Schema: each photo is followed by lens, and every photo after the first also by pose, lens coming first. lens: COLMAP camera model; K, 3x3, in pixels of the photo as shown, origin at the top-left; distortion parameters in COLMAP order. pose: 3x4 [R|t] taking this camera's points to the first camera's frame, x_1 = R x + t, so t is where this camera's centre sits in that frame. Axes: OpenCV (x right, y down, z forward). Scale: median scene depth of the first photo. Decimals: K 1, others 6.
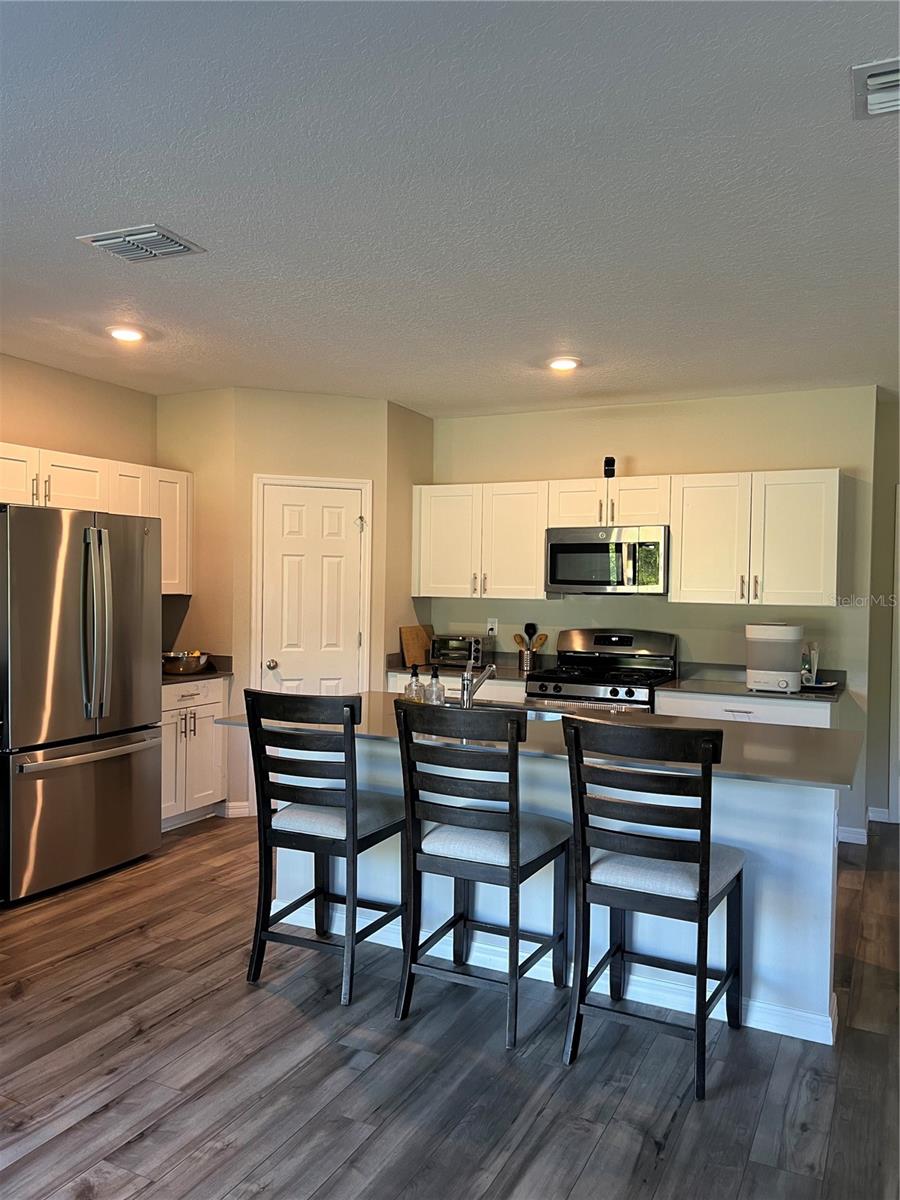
lens RADIAL K [[906.9, 0, 450.0], [0, 906.9, 600.0], [0, 0, 1]] dist [0.048693, -0.049442]
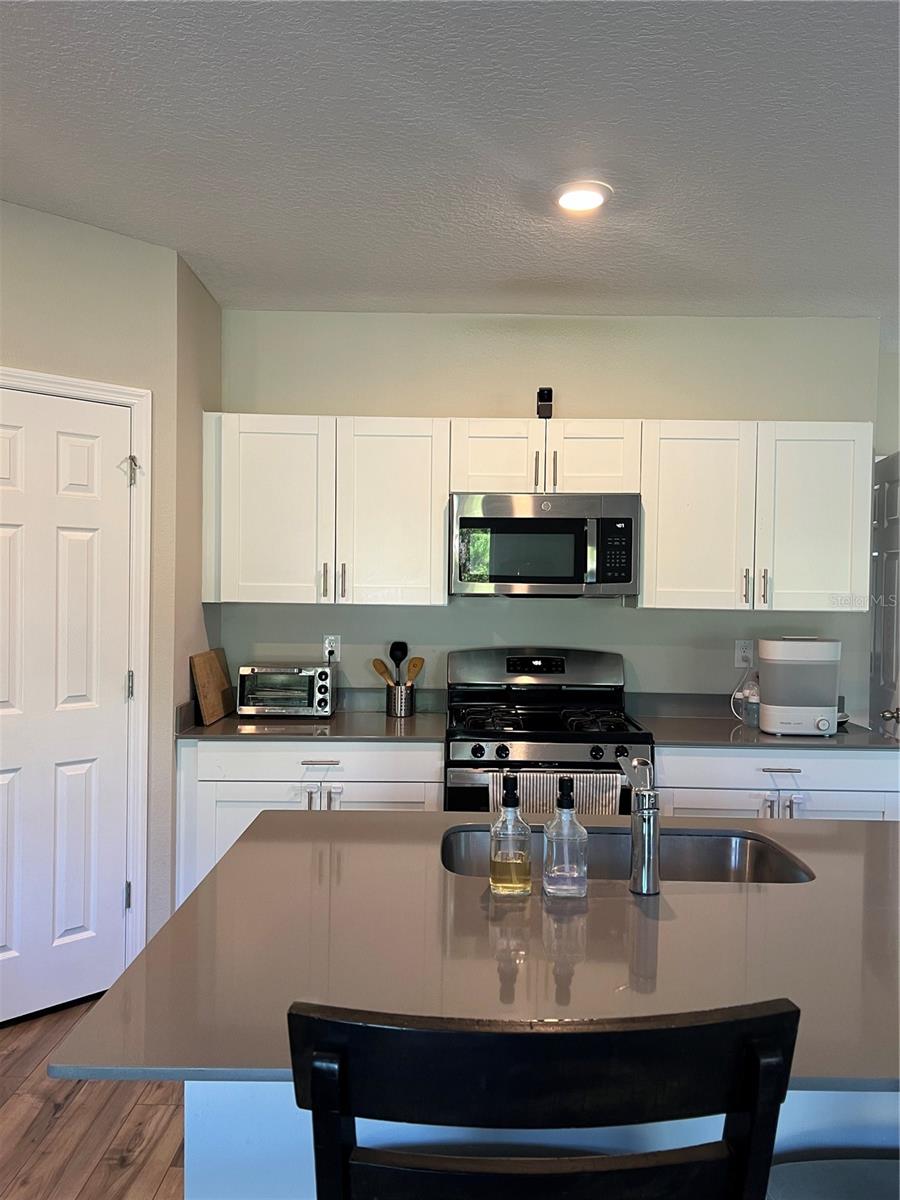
lens RADIAL K [[913.9, 0, 450.0], [0, 913.9, 600.0], [0, 0, 1]] dist [0.064465, -0.060952]
pose [[0.896416, -0.010766, 0.443083, -0.186871], [0.007708, 0.999932, 0.008703, -0.010576], [-0.443147, -0.004387, 0.896438, 0.456723]]
